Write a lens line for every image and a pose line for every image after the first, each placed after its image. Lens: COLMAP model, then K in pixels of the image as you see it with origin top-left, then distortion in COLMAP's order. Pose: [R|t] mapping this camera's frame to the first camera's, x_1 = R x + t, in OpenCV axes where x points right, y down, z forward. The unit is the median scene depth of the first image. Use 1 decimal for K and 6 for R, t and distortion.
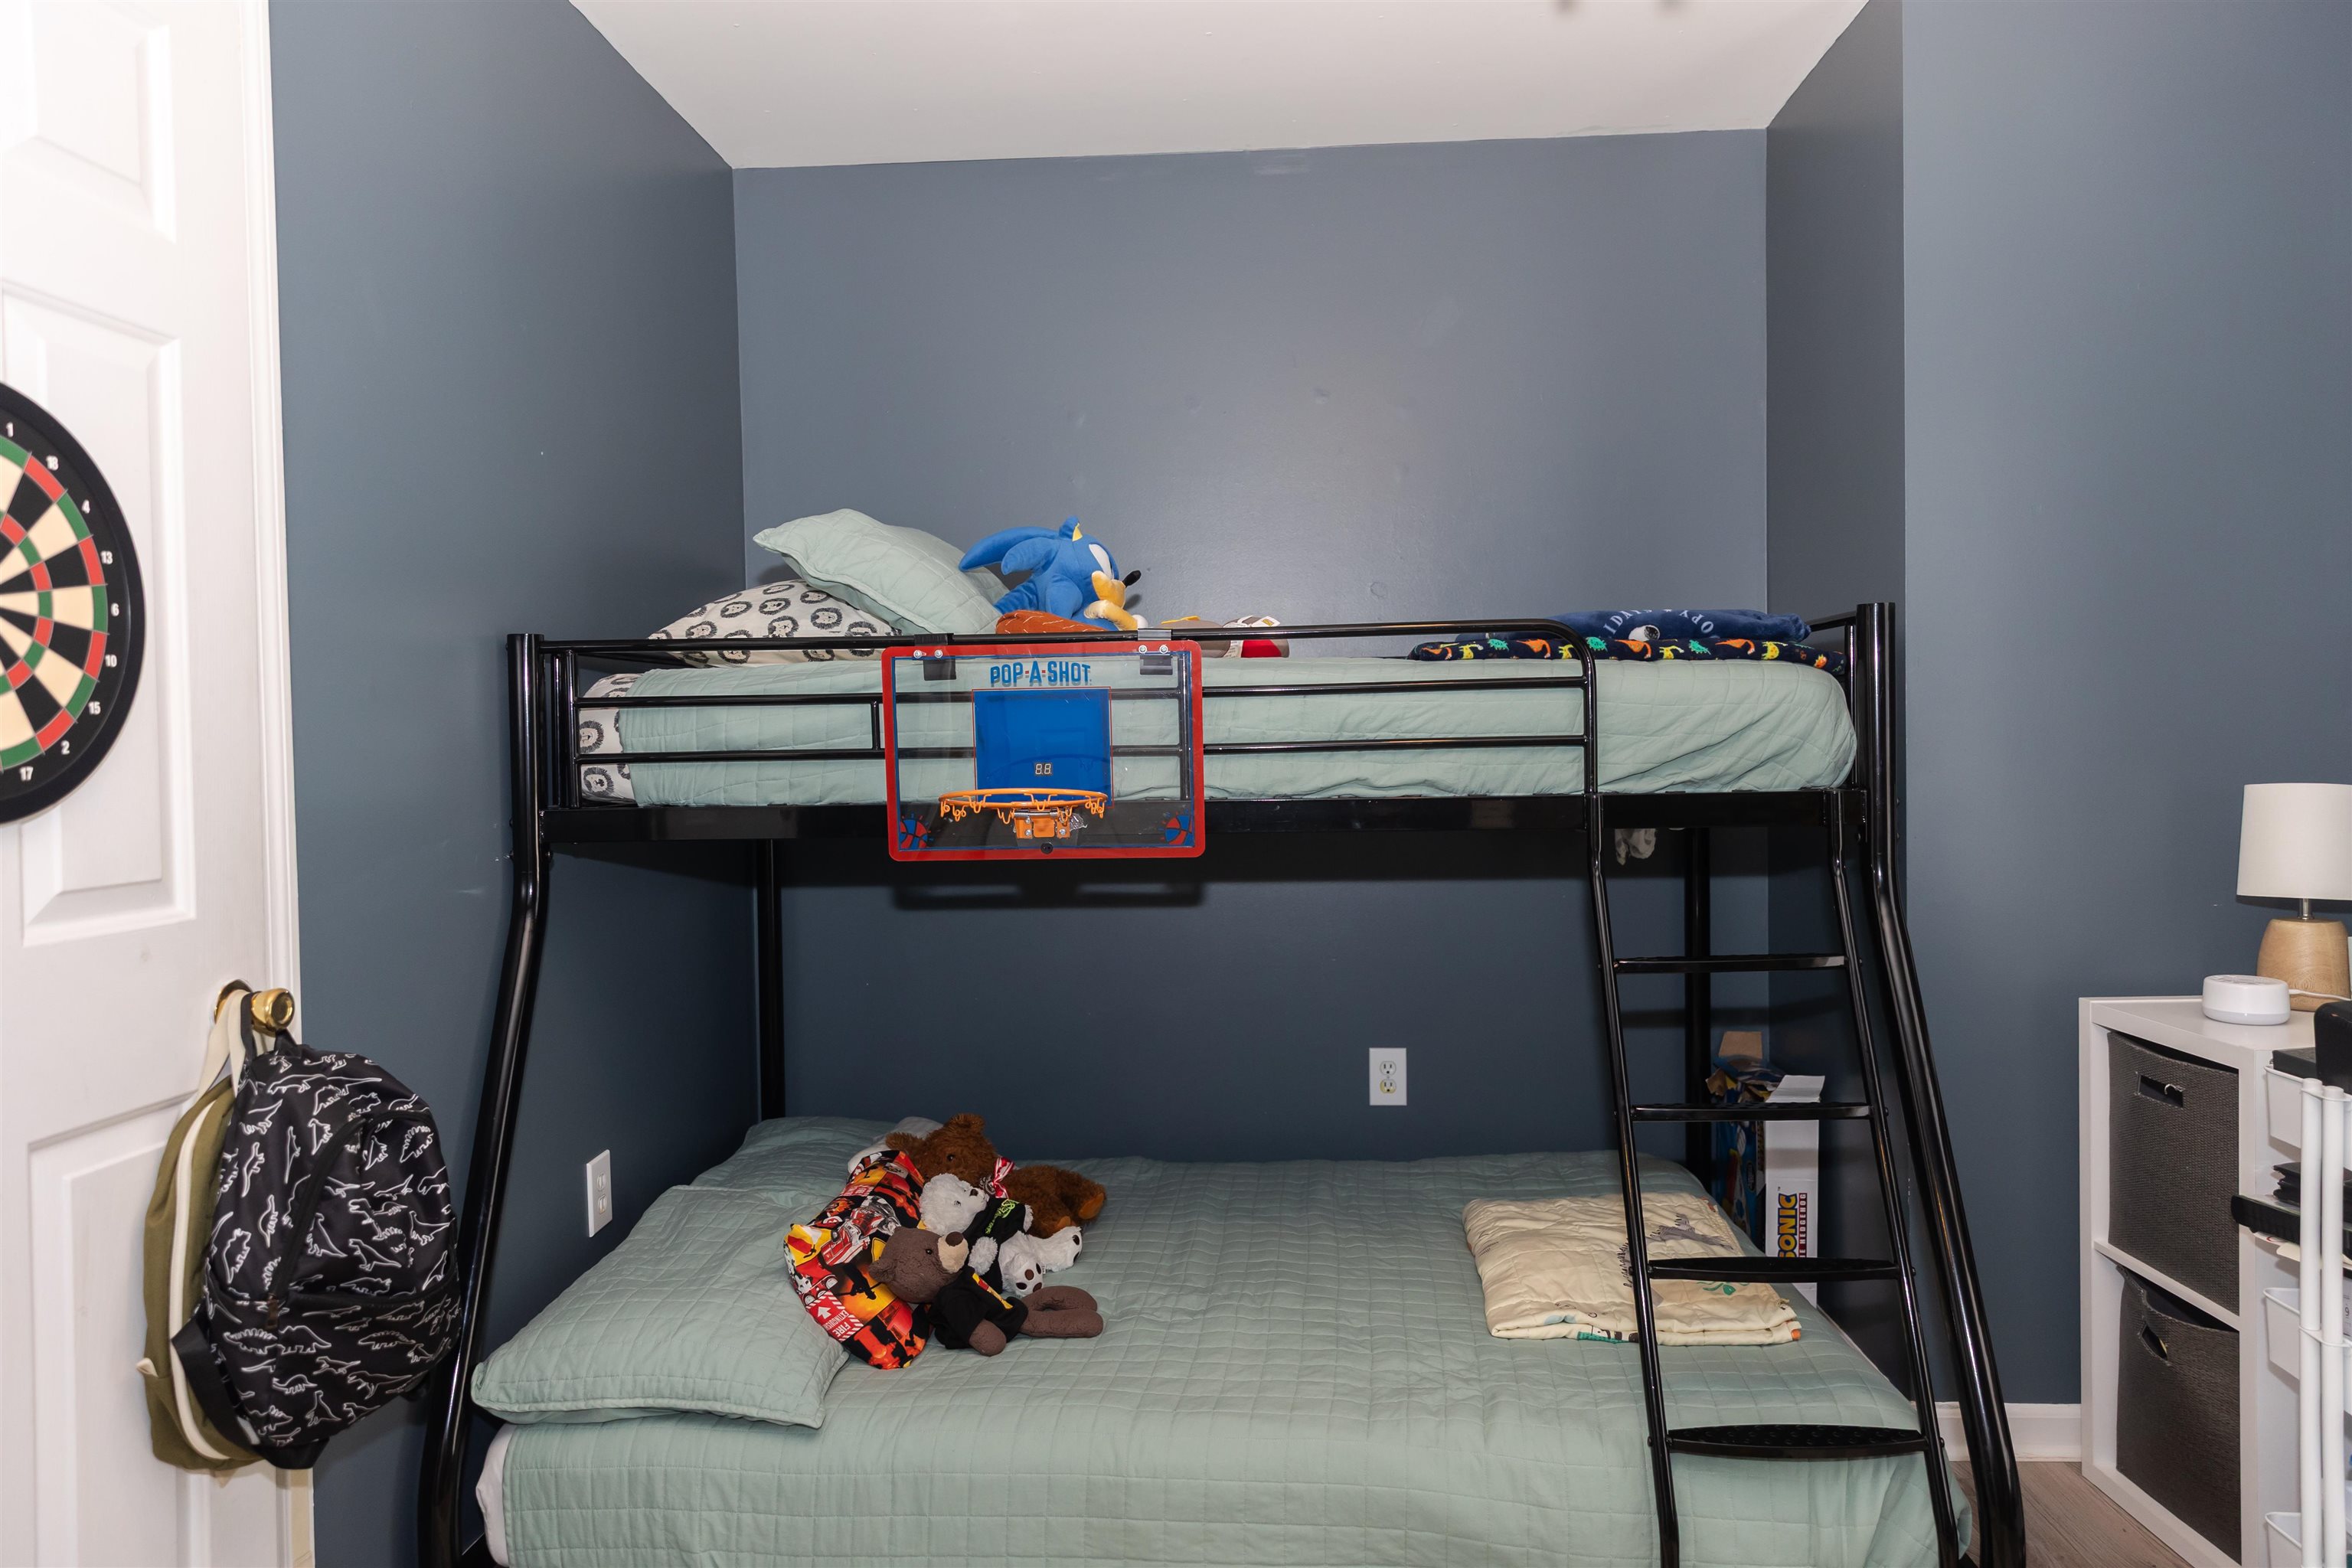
lens RADIAL K [[1558.8, 0, 1185.6], [0, 1558.8, 770.7], [0, 0, 1]] dist [0.006067, -0.002550]
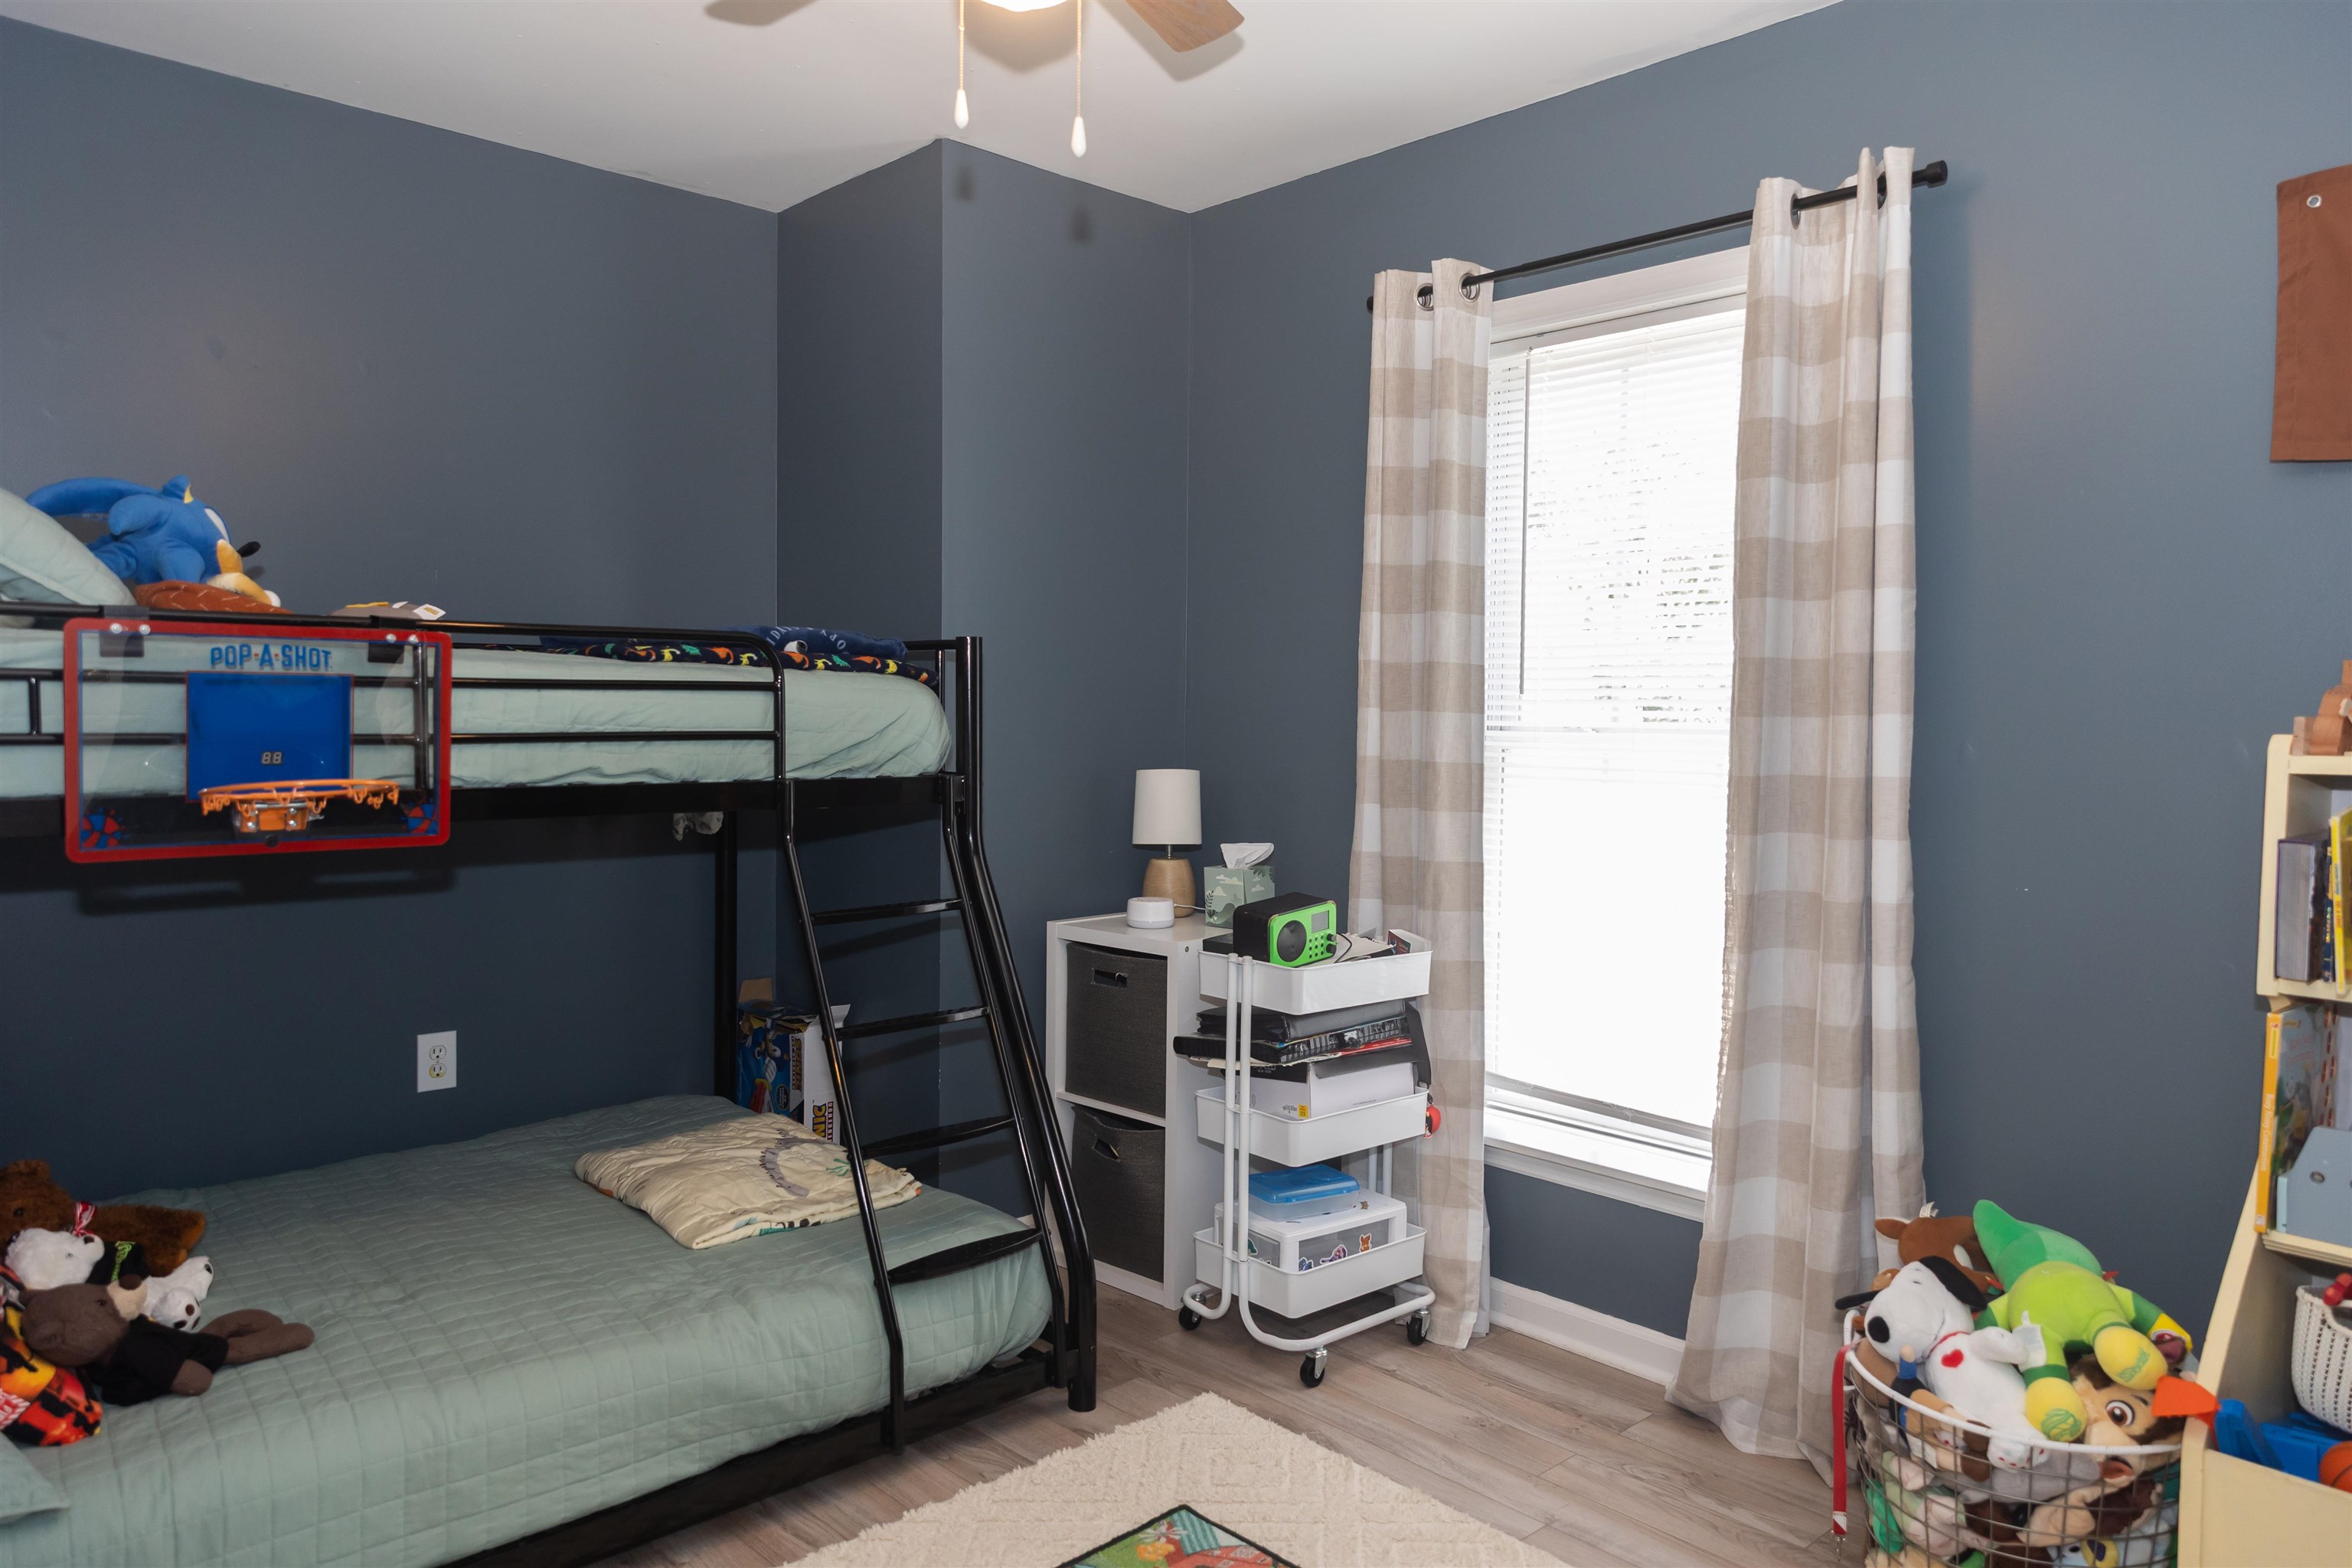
lens RADIAL K [[1558.8, 0, 1185.6], [0, 1558.8, 770.7], [0, 0, 1]] dist [0.006067, -0.002550]
pose [[0.682347, -0.003587, 0.731019, -0.399483], [-0.006831, 0.999913, 0.011283, -0.007875], [-0.730996, -0.012693, 0.682264, -0.050810]]
